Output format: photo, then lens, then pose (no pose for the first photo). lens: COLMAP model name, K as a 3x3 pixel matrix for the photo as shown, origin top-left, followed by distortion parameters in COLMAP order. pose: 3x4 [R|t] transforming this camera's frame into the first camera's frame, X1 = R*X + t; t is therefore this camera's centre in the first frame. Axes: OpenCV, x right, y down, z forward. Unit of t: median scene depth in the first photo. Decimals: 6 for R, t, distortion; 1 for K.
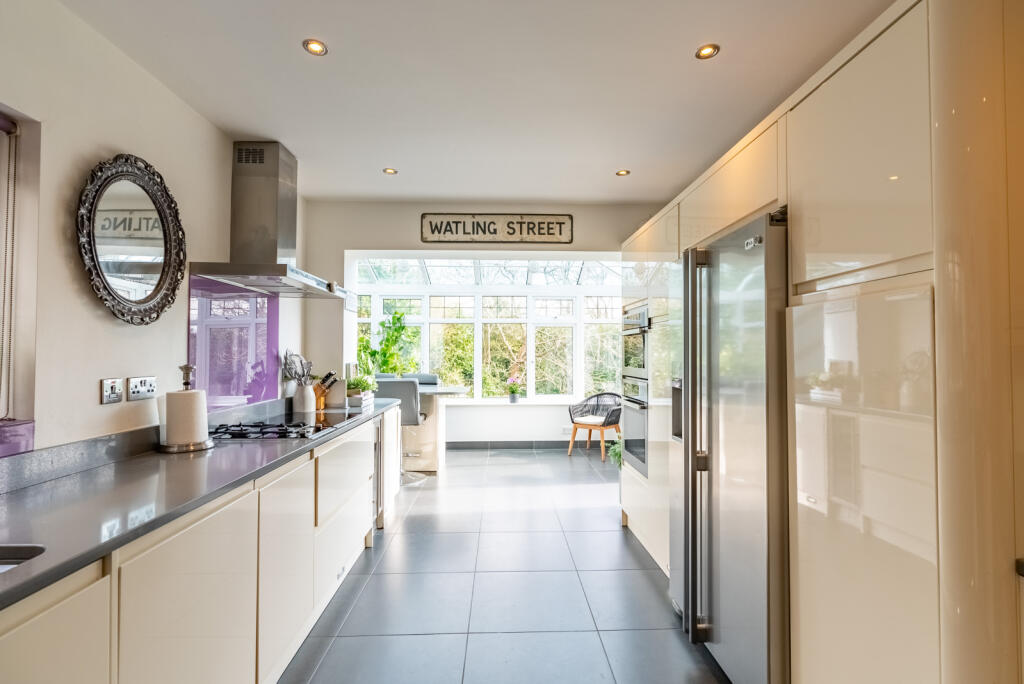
lens RADIAL K [[469.9, 0, 512.0], [0, 469.9, 342.0], [0, 0, 1]] dist [-0.002288, -0.000033]
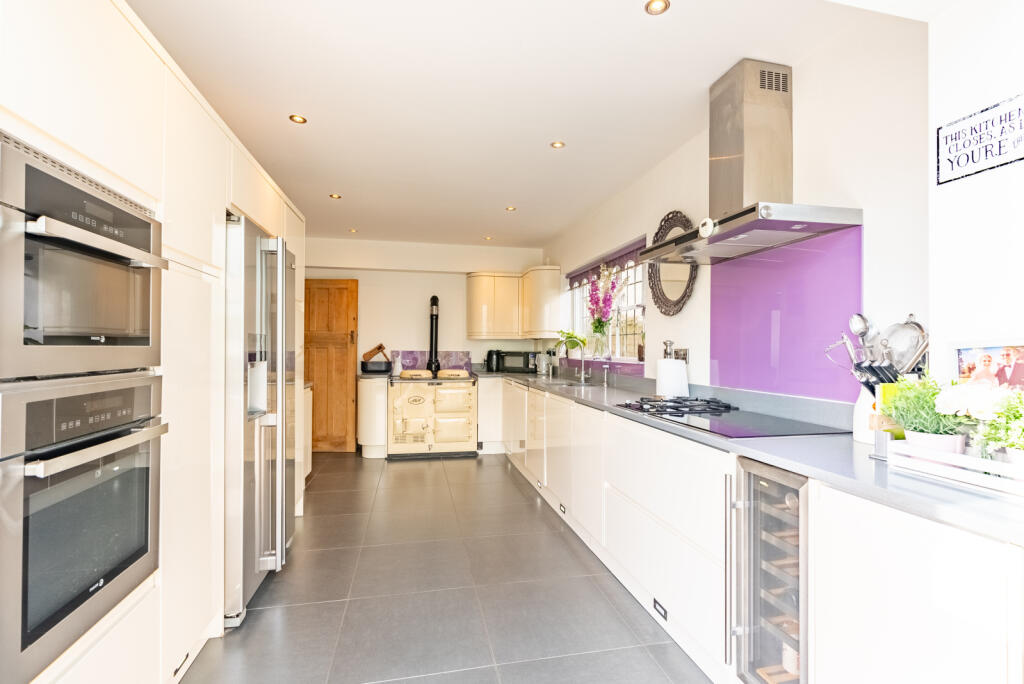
lens RADIAL K [[469.9, 0, 512.0], [0, 469.9, 342.0], [0, 0, 1]] dist [-0.002288, -0.000033]
pose [[-0.982537, -0.005131, -0.185995, 0.035159], [0.000926, 0.999472, -0.032466, 0.061753], [0.186063, -0.032072, -0.982014, 1.507353]]
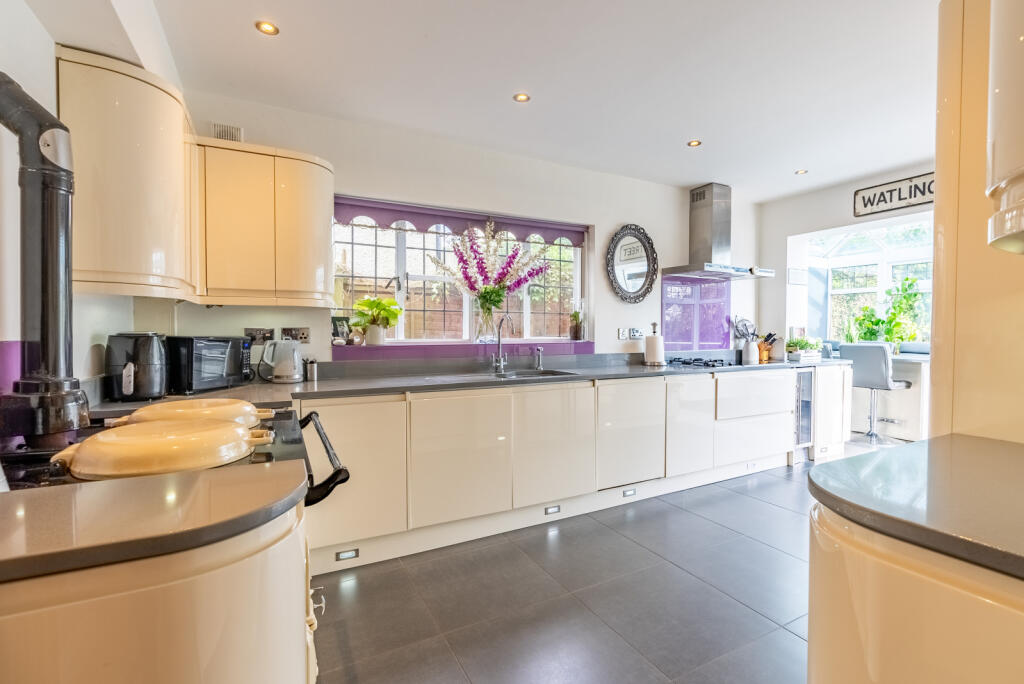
lens RADIAL K [[469.9, 0, 512.0], [0, 469.9, 342.0], [0, 0, 1]] dist [-0.002288, -0.000033]
pose [[0.434620, 0.023378, -0.900311, 0.526716], [0.019527, 0.999183, 0.035372, 0.031256], [0.900402, -0.032954, 0.433808, -0.252141]]
